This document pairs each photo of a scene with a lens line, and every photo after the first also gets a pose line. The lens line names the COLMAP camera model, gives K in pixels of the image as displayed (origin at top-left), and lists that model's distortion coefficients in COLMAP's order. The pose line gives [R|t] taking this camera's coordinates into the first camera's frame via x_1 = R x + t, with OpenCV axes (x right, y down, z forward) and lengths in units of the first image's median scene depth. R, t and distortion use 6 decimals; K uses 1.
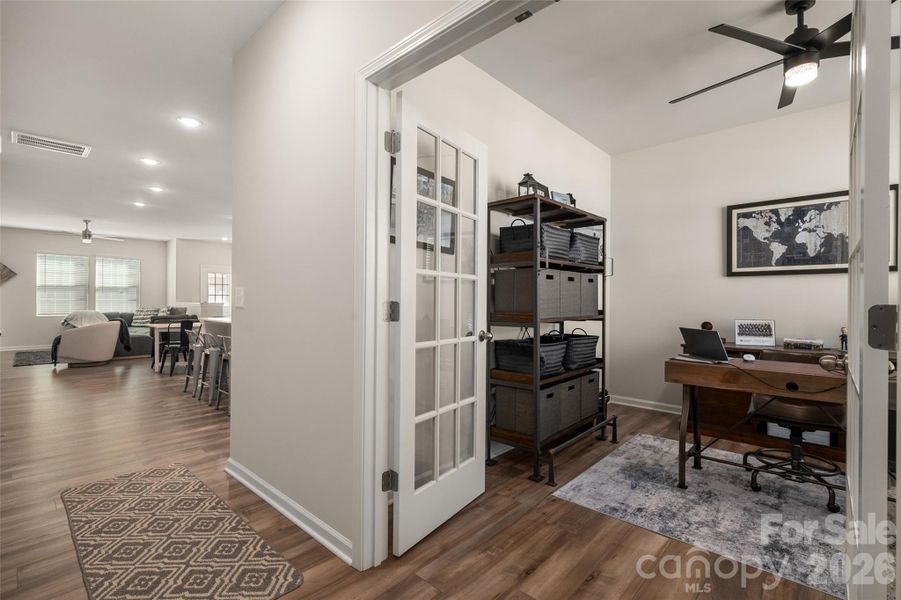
lens RADIAL K [[415.1, 0, 450.5], [0, 415.1, 300.0], [0, 0, 1]] dist [0.002111, 0.000209]
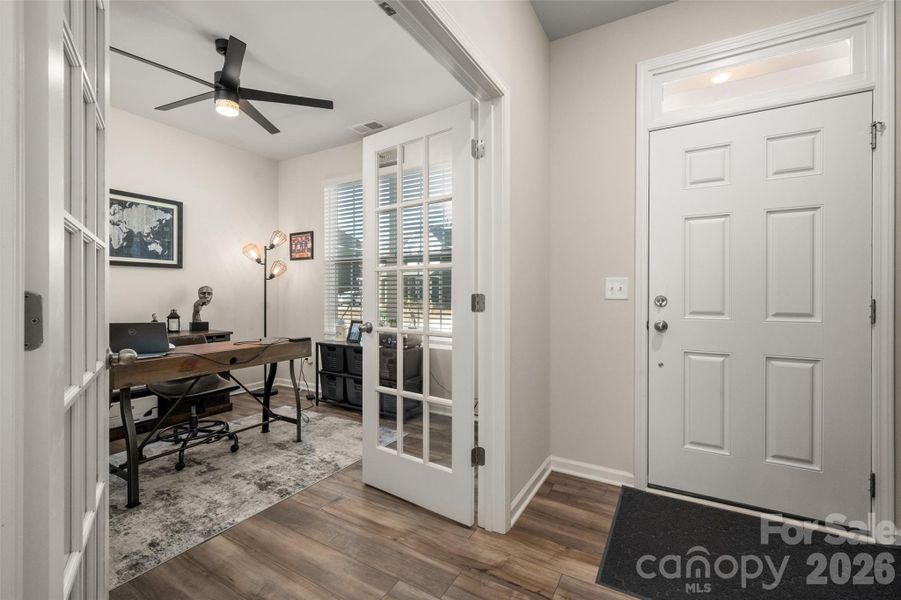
lens RADIAL K [[389.5, 0, 454.8], [0, 389.5, 296.0], [0, 0, 1]] dist [0.001171, -0.000056]
pose [[-0.228629, -0.009242, 0.973470, -0.288090], [-0.005493, 0.999951, 0.008203, 0.001649], [-0.973498, -0.003472, -0.228668, 0.400637]]
